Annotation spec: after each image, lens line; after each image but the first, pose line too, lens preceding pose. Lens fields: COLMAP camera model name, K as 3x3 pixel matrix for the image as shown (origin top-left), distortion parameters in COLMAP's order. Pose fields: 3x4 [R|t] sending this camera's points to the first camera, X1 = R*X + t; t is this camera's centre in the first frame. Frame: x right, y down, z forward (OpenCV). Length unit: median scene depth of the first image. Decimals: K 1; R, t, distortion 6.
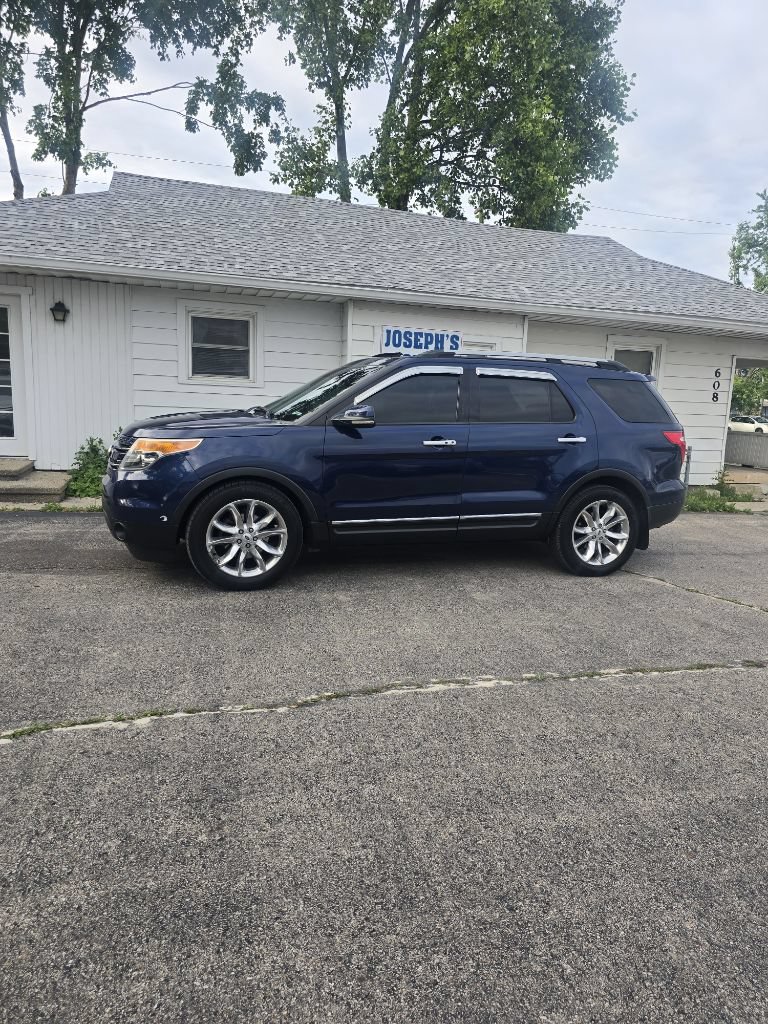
lens RADIAL K [[697.2, 0, 387.8], [0, 697.2, 512.3], [0, 0, 1]] dist [0.031455, -0.031980]
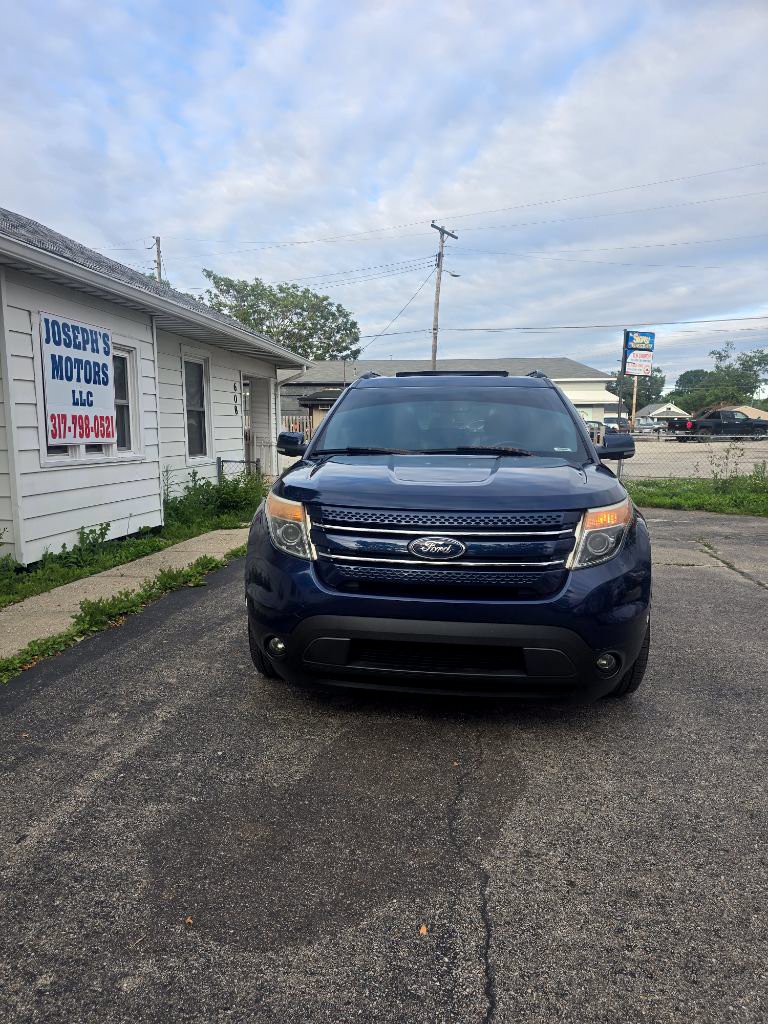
lens RADIAL K [[697.2, 0, 377.2], [0, 697.2, 519.4], [0, 0, 1]] dist [0.031455, -0.031980]
pose [[0.448794, -0.163148, 0.878616, -0.774529], [0.169190, 0.980924, 0.095723, -0.141477], [-0.877473, 0.105693, 0.467836, 0.718103]]
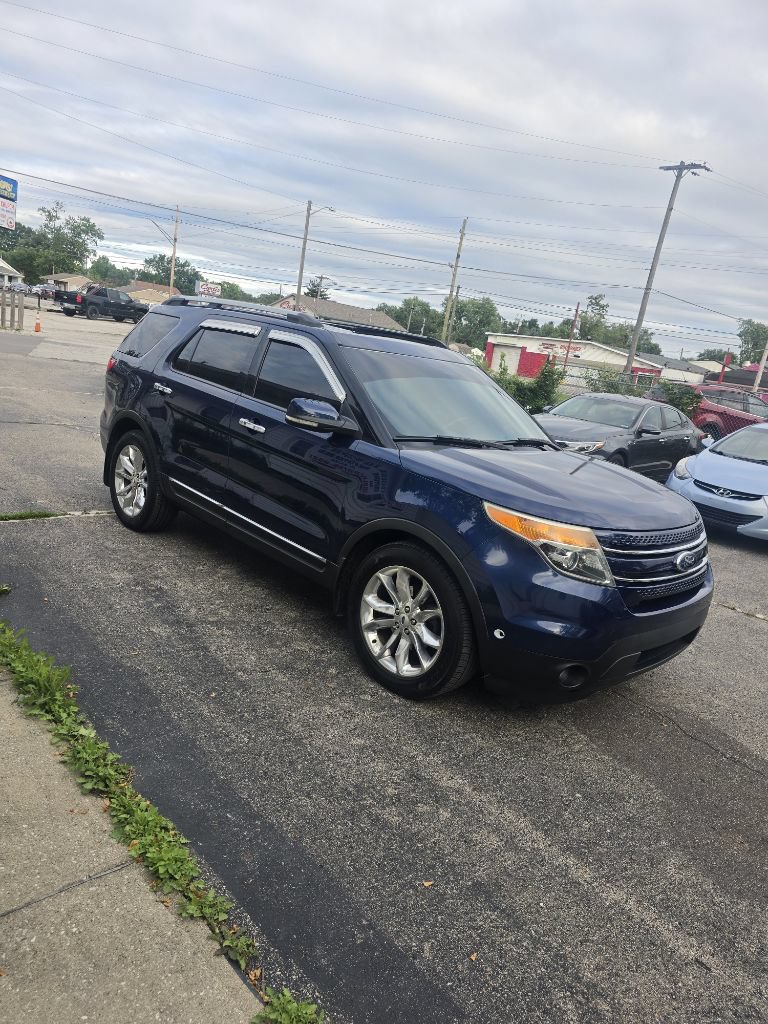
lens RADIAL K [[697.2, 0, 388.6], [0, 697.2, 520.3], [0, 0, 1]] dist [0.031455, -0.031980]
pose [[-0.426645, -0.328636, 0.842599, -0.709384], [-0.022810, 0.935260, 0.353227, -0.289198], [-0.904132, 0.131483, -0.406520, 1.326669]]
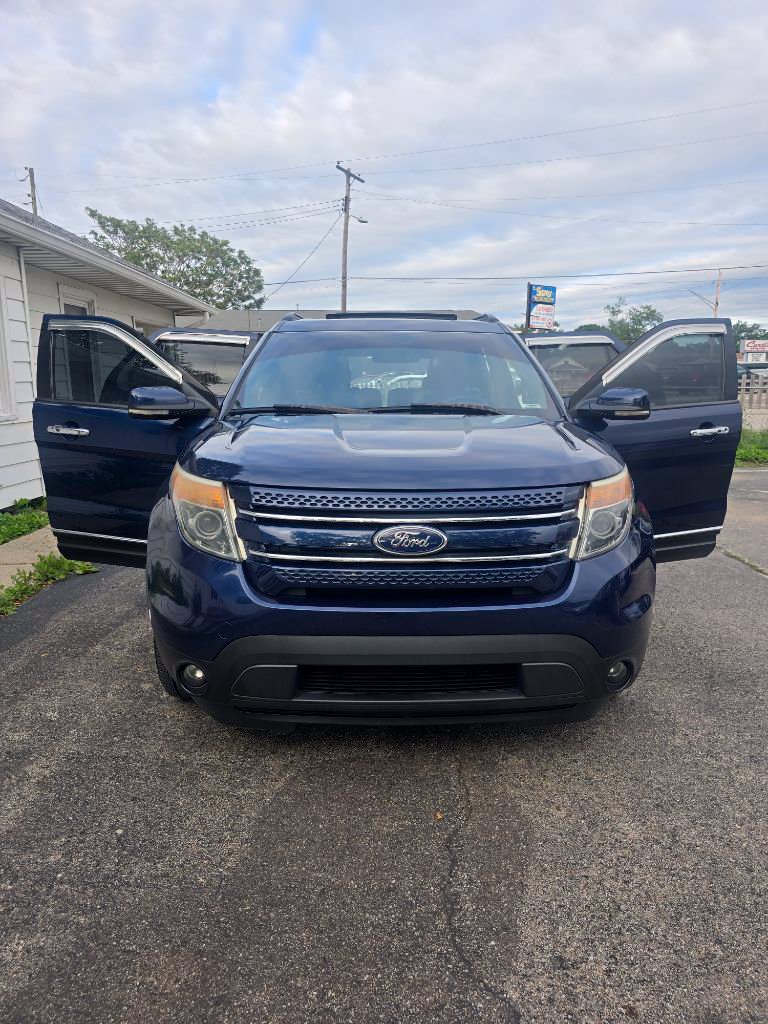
lens RADIAL K [[697.2, 0, 397.3], [0, 697.2, 501.7], [0, 0, 1]] dist [0.031455, -0.031980]
pose [[0.300846, -0.210626, 0.930123, -0.678404], [0.176373, 0.970770, 0.162783, -0.148696], [-0.937222, 0.115077, 0.329201, 0.788994]]
